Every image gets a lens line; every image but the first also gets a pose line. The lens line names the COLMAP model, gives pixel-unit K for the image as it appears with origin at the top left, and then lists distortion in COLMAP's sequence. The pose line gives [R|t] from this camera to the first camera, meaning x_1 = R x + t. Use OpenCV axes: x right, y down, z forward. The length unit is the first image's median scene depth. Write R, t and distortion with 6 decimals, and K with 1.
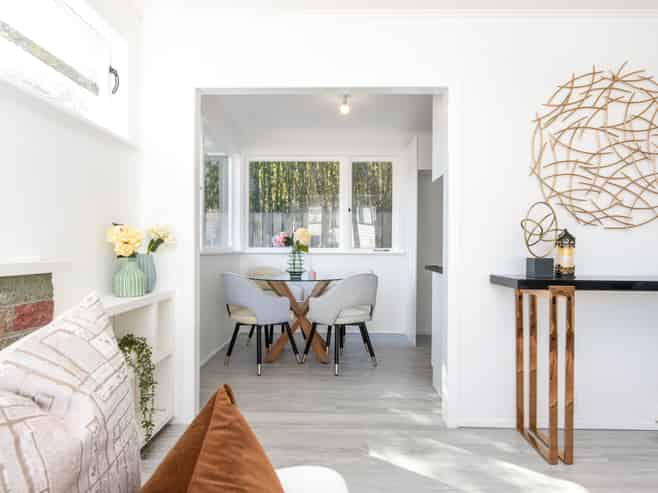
lens RADIAL K [[420.5, 0, 329.0], [0, 420.5, 246.5], [0, 0, 1]] dist [-0.004404, -0.001176]
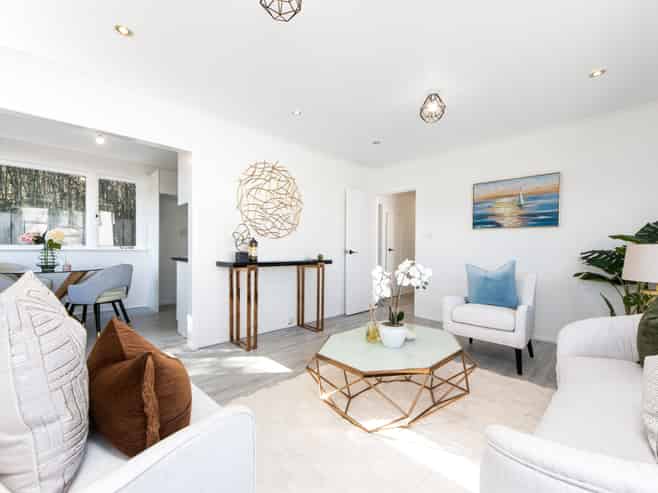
lens RADIAL K [[292.3, 0, 328.4], [0, 292.3, 257.7], [0, 0, 1]] dist [0.000351, 0.000054]
pose [[0.695212, -0.021170, 0.718493, -0.198365], [-0.009701, 0.999199, 0.038827, -0.003130], [-0.718739, -0.033963, 0.694450, -0.244979]]
